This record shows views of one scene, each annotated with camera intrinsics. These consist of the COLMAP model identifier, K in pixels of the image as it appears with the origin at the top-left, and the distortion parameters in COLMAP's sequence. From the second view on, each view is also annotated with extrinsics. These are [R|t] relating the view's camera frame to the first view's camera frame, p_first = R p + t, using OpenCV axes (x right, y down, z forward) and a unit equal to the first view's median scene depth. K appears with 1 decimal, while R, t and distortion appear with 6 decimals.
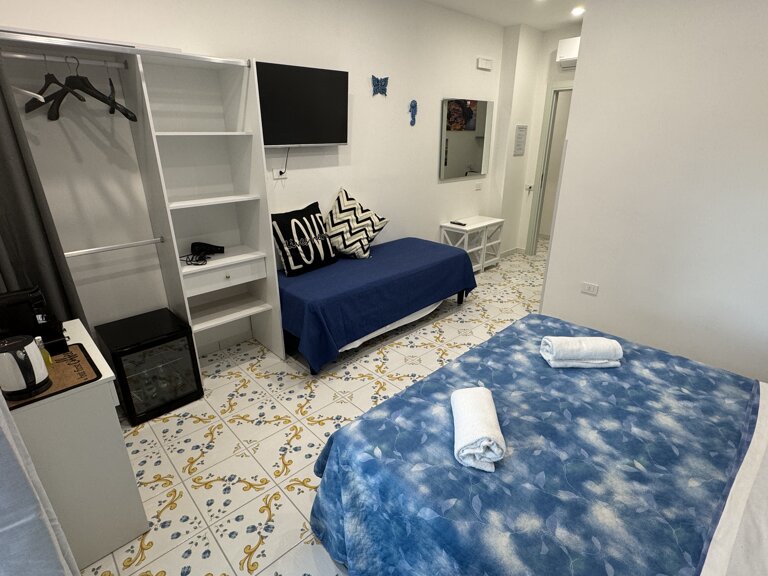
lens RADIAL K [[399.9, 0, 381.4], [0, 399.9, 287.9], [0, 0, 1]] dist [-0.002897, 0.000542]
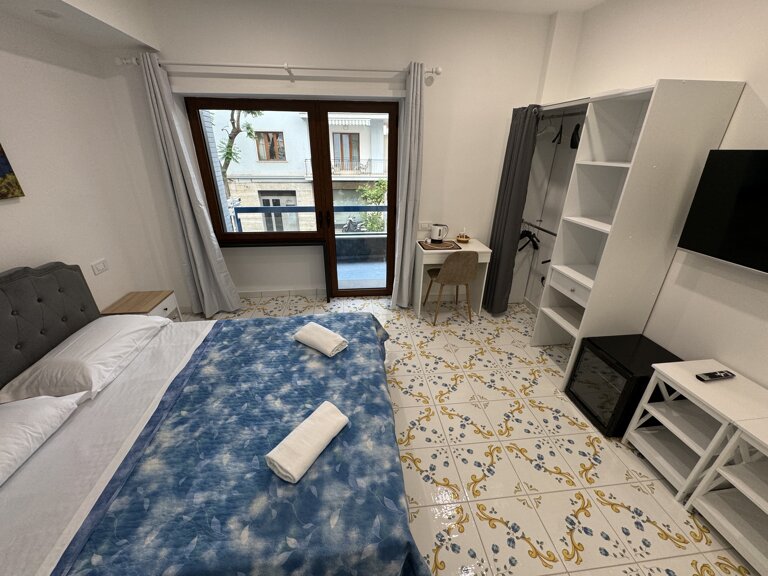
lens RADIAL K [[306.8, 0, 384.0], [0, 306.8, 288.0], [0, 0, 1]] dist [-0.001663, 0.000308]
pose [[-0.595406, 0.333128, -0.731107, 0.502714], [-0.295222, 0.755611, 0.584719, -0.337511], [0.747218, 0.563984, -0.351549, 0.788185]]
